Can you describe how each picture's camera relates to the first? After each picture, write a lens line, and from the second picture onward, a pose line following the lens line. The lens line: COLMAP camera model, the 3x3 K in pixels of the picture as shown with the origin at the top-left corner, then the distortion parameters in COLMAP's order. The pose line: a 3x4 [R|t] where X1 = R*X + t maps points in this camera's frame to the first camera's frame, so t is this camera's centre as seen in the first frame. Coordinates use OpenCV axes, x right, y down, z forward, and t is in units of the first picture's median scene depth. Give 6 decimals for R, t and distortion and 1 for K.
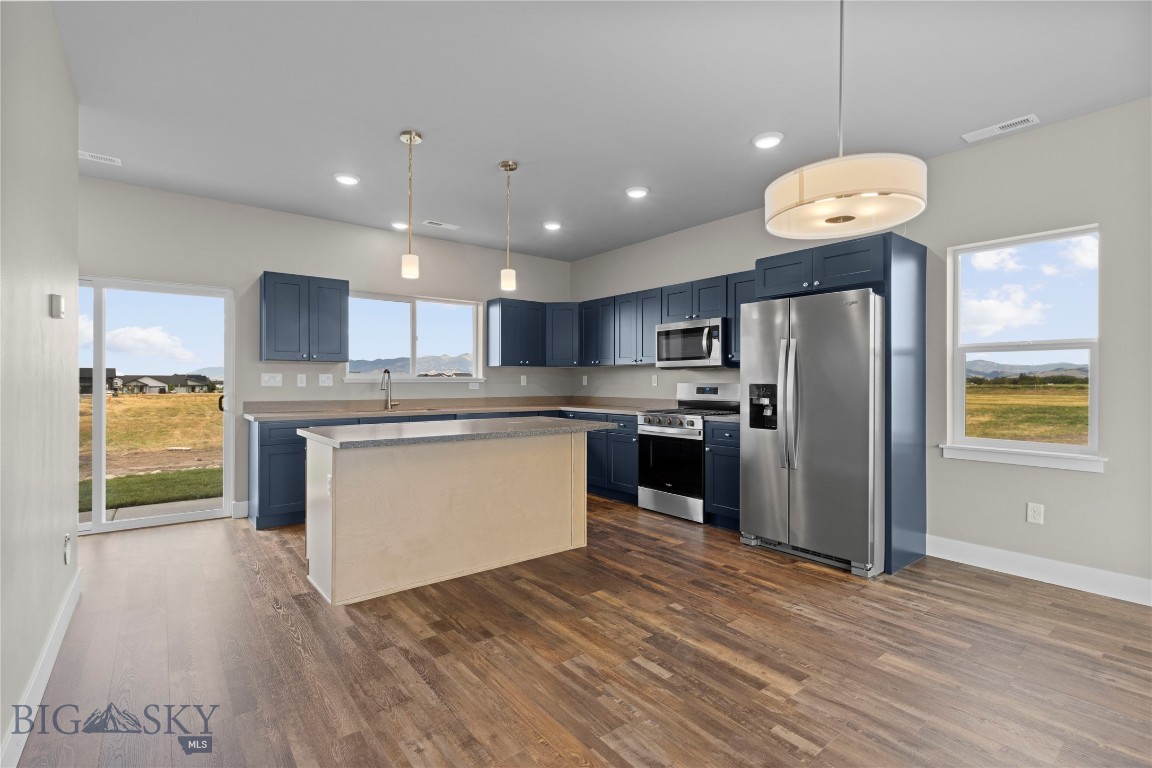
lens RADIAL K [[529.8, 0, 576.0], [0, 529.8, 384.0], [0, 0, 1]] dist [0.000563, -0.000180]
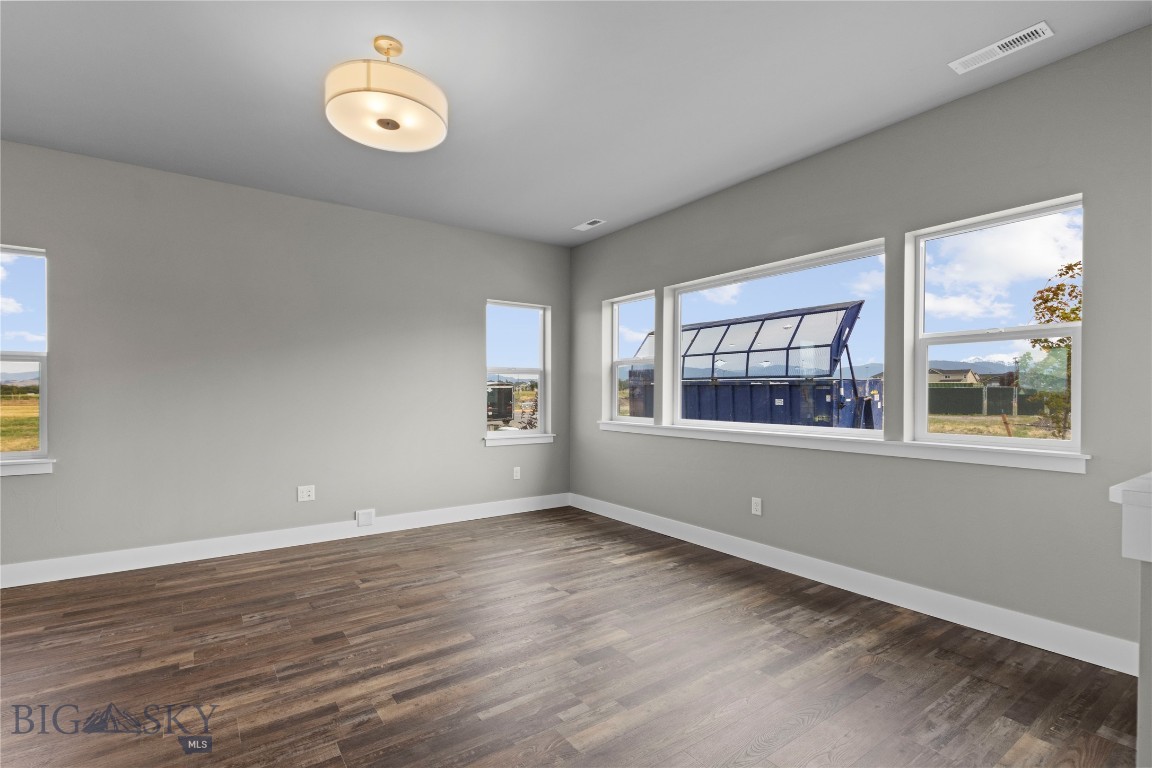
lens RADIAL K [[535.1, 0, 570.3], [0, 535.1, 396.4], [0, 0, 1]] dist [0.002397, 0.000452]
pose [[0.051799, -0.006881, 0.998634, -0.065165], [0.001931, 0.999975, 0.006790, -0.000184], [-0.998656, 0.001577, 0.051811, -0.119793]]
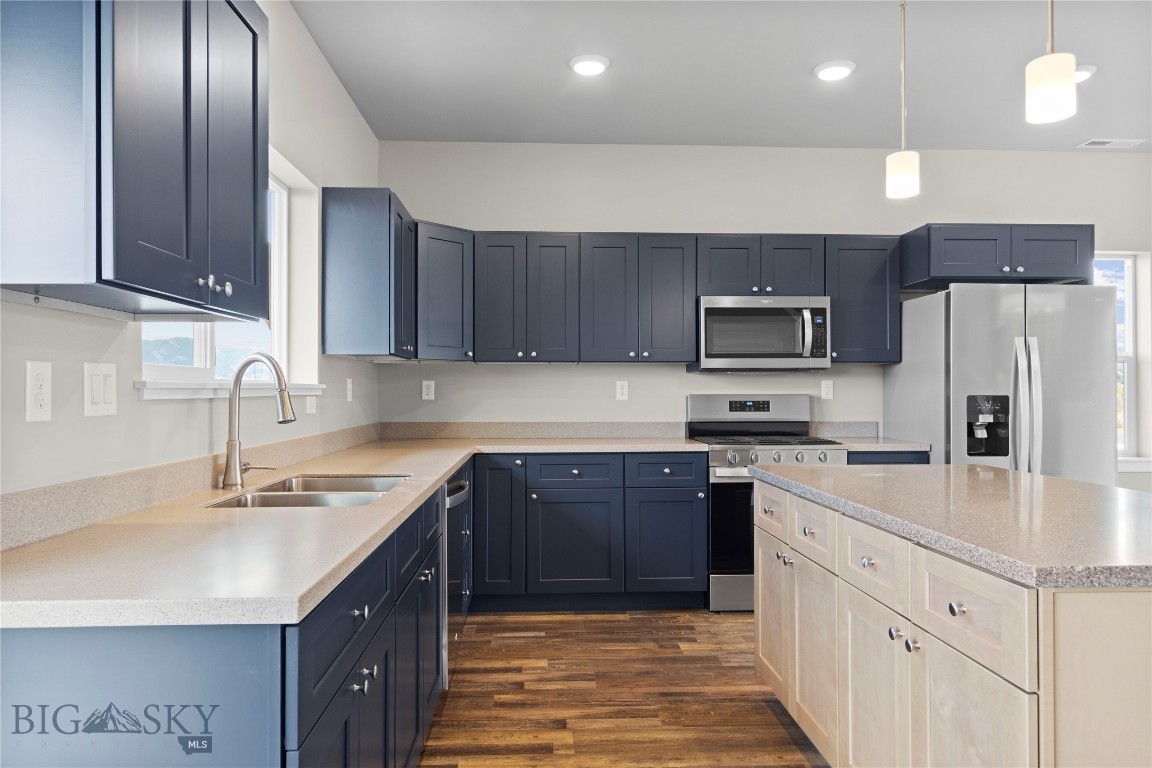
lens RADIAL K [[748.5, 0, 576.0], [0, 748.5, 384.0], [0, 0, 1]] dist [-0.002033, 0.000412]
pose [[0.583848, 0.005473, 0.811845, -0.767686], [0.004622, 0.999939, -0.010064, -0.007653], [-0.811850, 0.009628, 0.583786, 0.793017]]
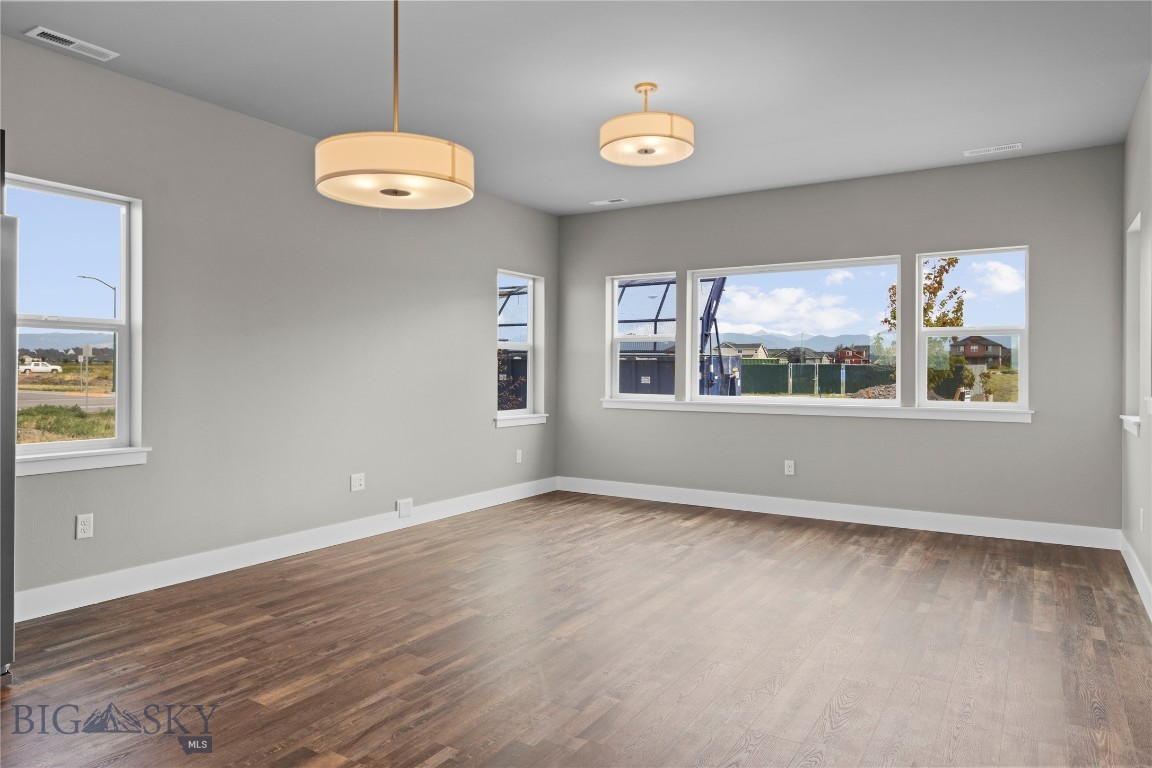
lens RADIAL K [[731.9, 0, 576.8], [0, 731.9, 367.5], [0, 0, 1]] dist [-0.003593, 0.000531]
pose [[-0.339298, 0.000997, 0.940678, -0.381602], [-0.001321, 0.999998, -0.001536, -0.003235], [-0.940678, -0.001763, -0.339296, 0.534027]]
